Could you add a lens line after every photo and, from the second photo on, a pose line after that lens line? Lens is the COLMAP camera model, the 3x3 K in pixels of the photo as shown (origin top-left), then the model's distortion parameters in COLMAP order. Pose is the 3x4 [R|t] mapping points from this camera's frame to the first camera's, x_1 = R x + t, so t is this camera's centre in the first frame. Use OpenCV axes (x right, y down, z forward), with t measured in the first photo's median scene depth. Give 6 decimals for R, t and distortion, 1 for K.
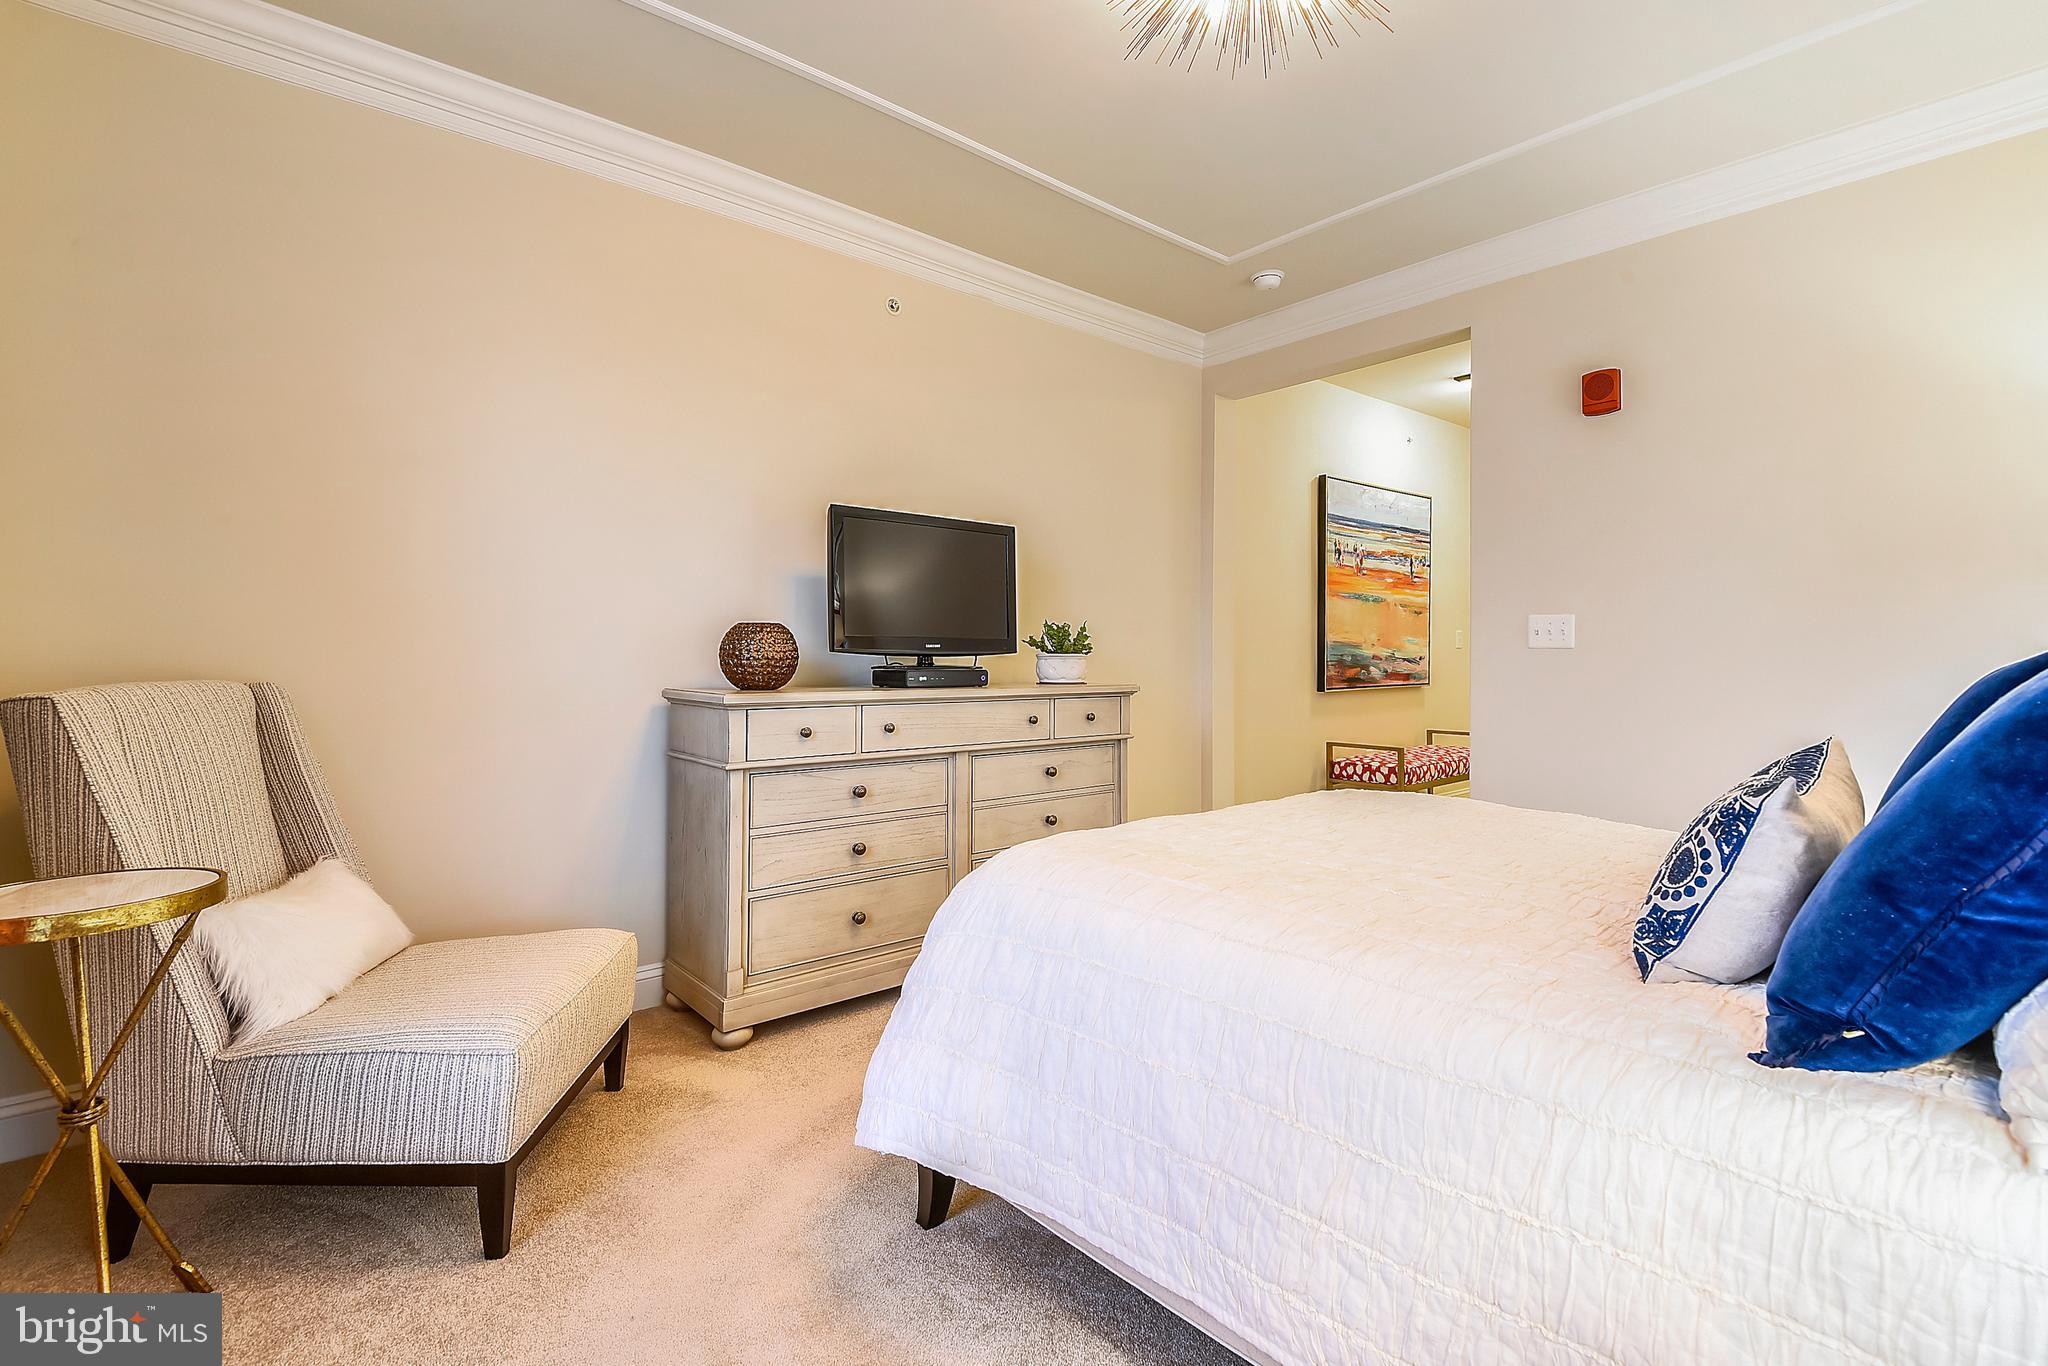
lens RADIAL K [[935.3, 0, 1017.6], [0, 935.3, 673.6], [0, 0, 1]] dist [0.013217, -0.007805]
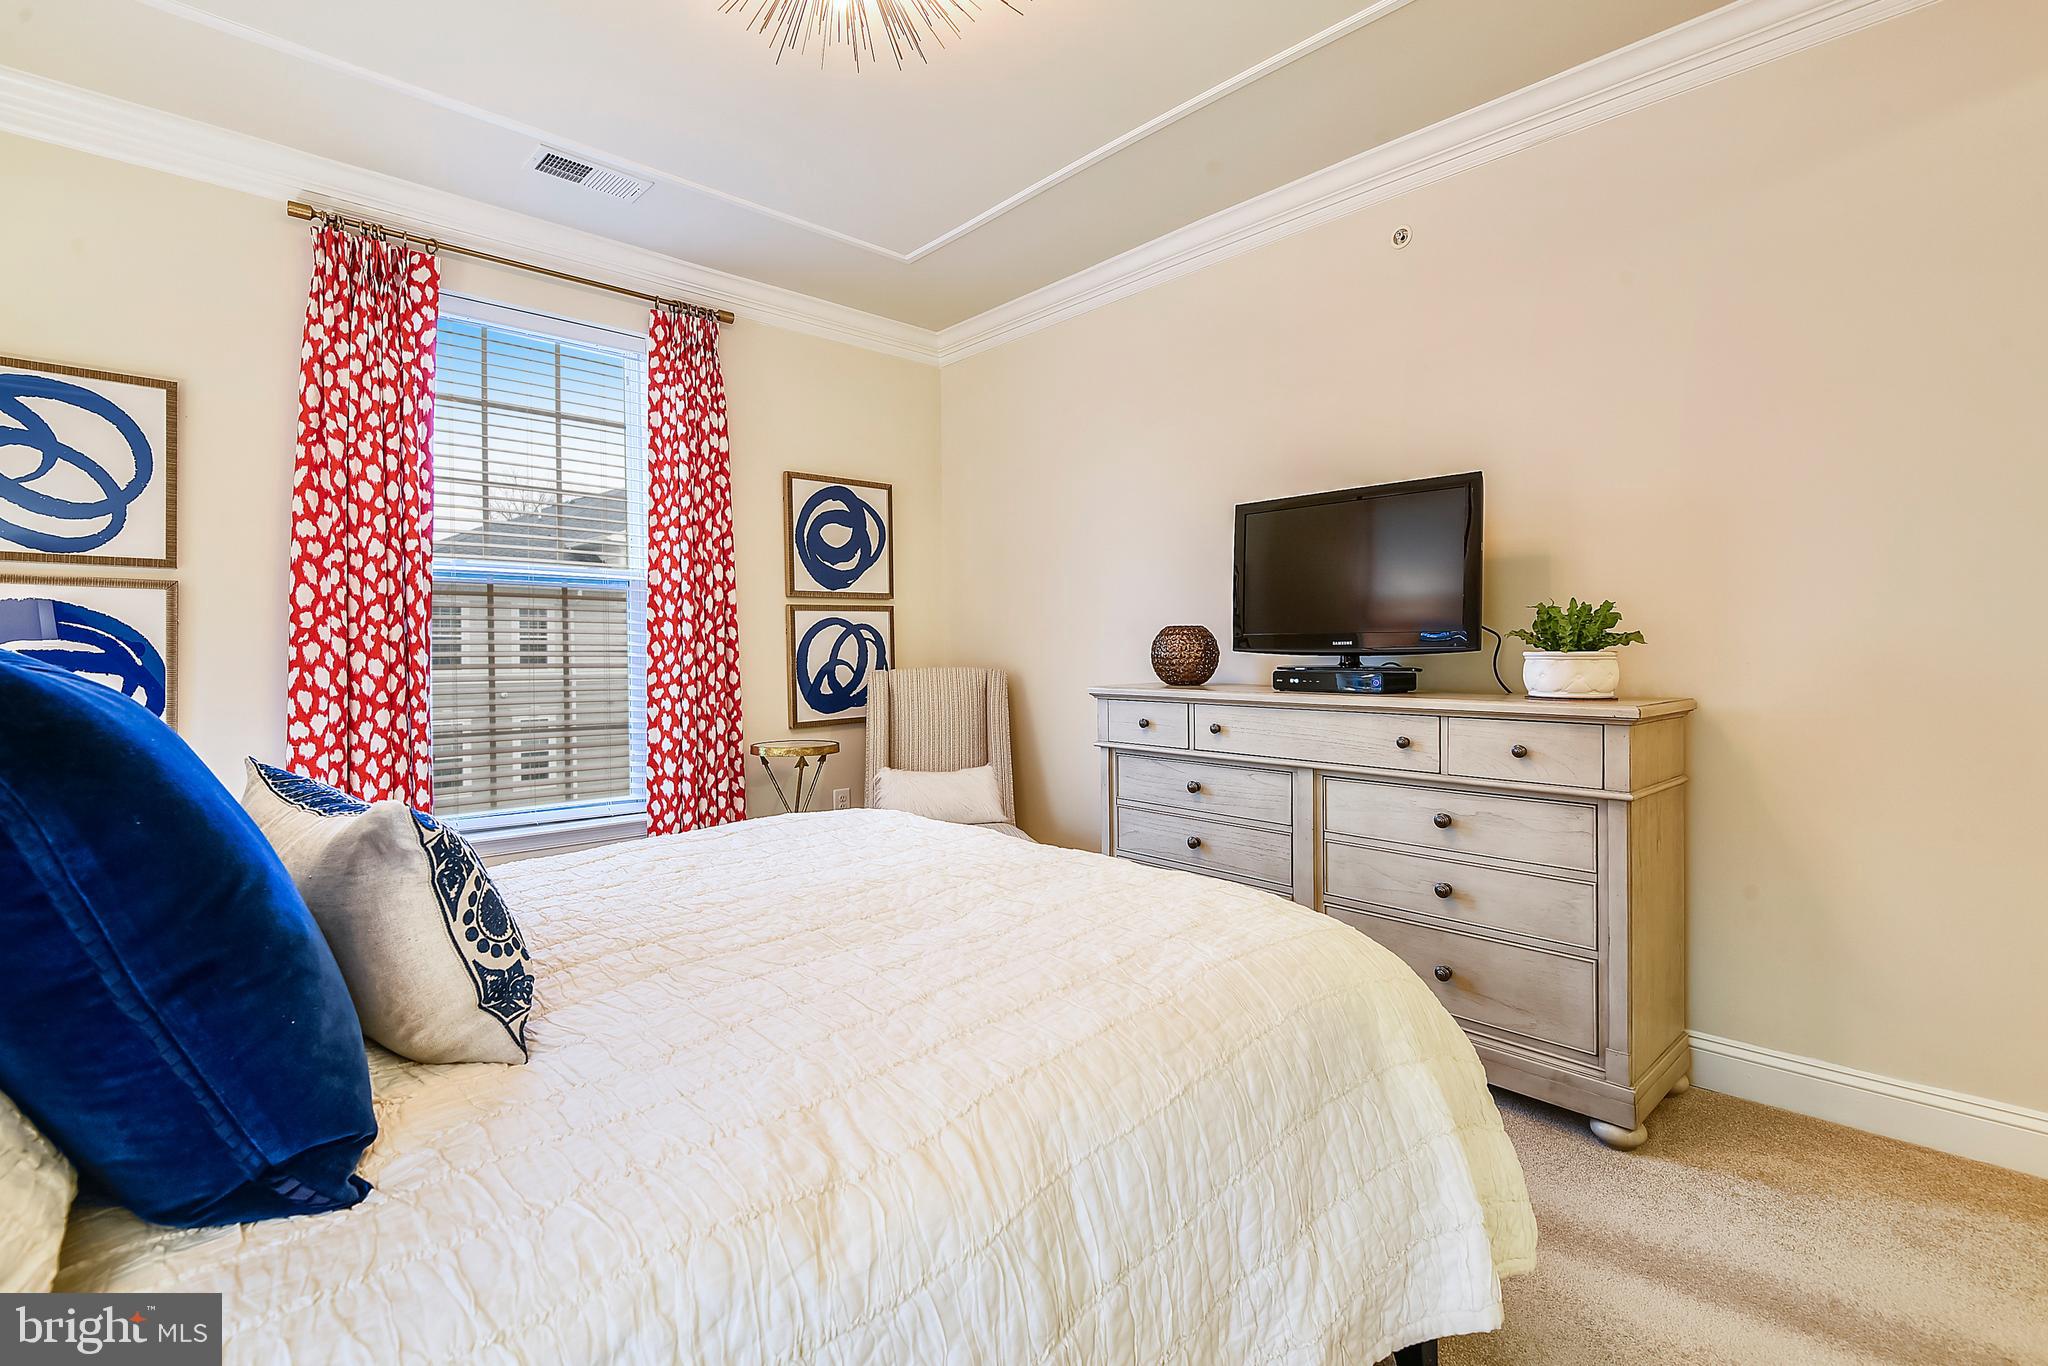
lens RADIAL K [[935.3, 0, 1024.7], [0, 935.3, 666.4], [0, 0, 1]] dist [0.013217, -0.007805]
pose [[0.026239, 0.012531, -0.999577, 0.777780], [-0.015021, 0.999813, 0.012140, -0.015050], [0.999543, 0.014696, 0.026422, 0.715971]]
